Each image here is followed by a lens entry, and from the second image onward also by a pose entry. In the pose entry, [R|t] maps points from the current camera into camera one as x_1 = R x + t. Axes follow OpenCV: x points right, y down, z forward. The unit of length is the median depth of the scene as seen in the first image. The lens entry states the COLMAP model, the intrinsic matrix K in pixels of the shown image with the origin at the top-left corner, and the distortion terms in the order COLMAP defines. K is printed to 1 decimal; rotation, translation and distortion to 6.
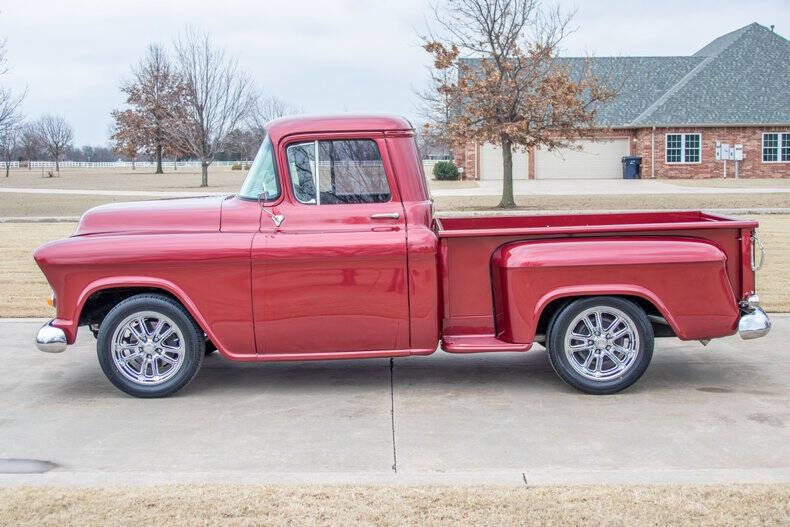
lens RADIAL K [[1182.9, 0, 397.3], [0, 1182.9, 256.6], [0, 0, 1]] dist [-0.042059, 0.000000]
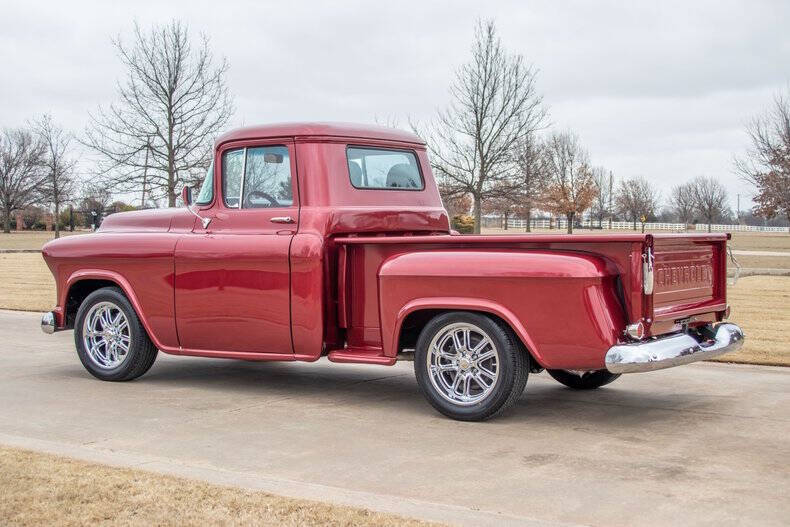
lens RADIAL K [[1182.9, 0, 401.0], [0, 1182.9, 292.0], [0, 0, 1]] dist [-0.042059, 0.000000]
pose [[0.849625, 0.049365, -0.525072, 0.602352], [-0.062403, 0.998025, -0.007145, 0.027391], [0.523682, 0.038836, 0.851028, 0.197058]]
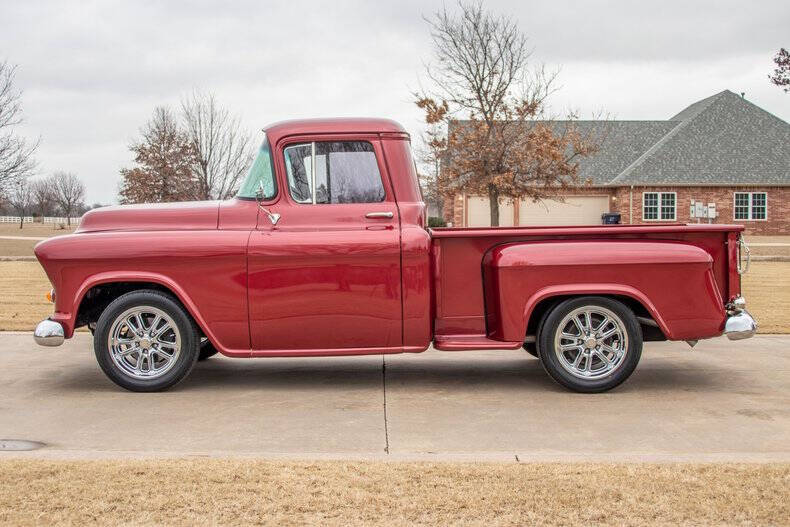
lens RADIAL K [[1115.5, 0, 393.6], [0, 1115.5, 264.3], [0, 0, 1]] dist [-0.045890, 0.000000]
pose [[0.999935, 0.010595, 0.004184, -0.001686], [-0.010407, 0.999035, -0.042672, 0.048511], [-0.004632, 0.042625, 0.999080, 0.040467]]
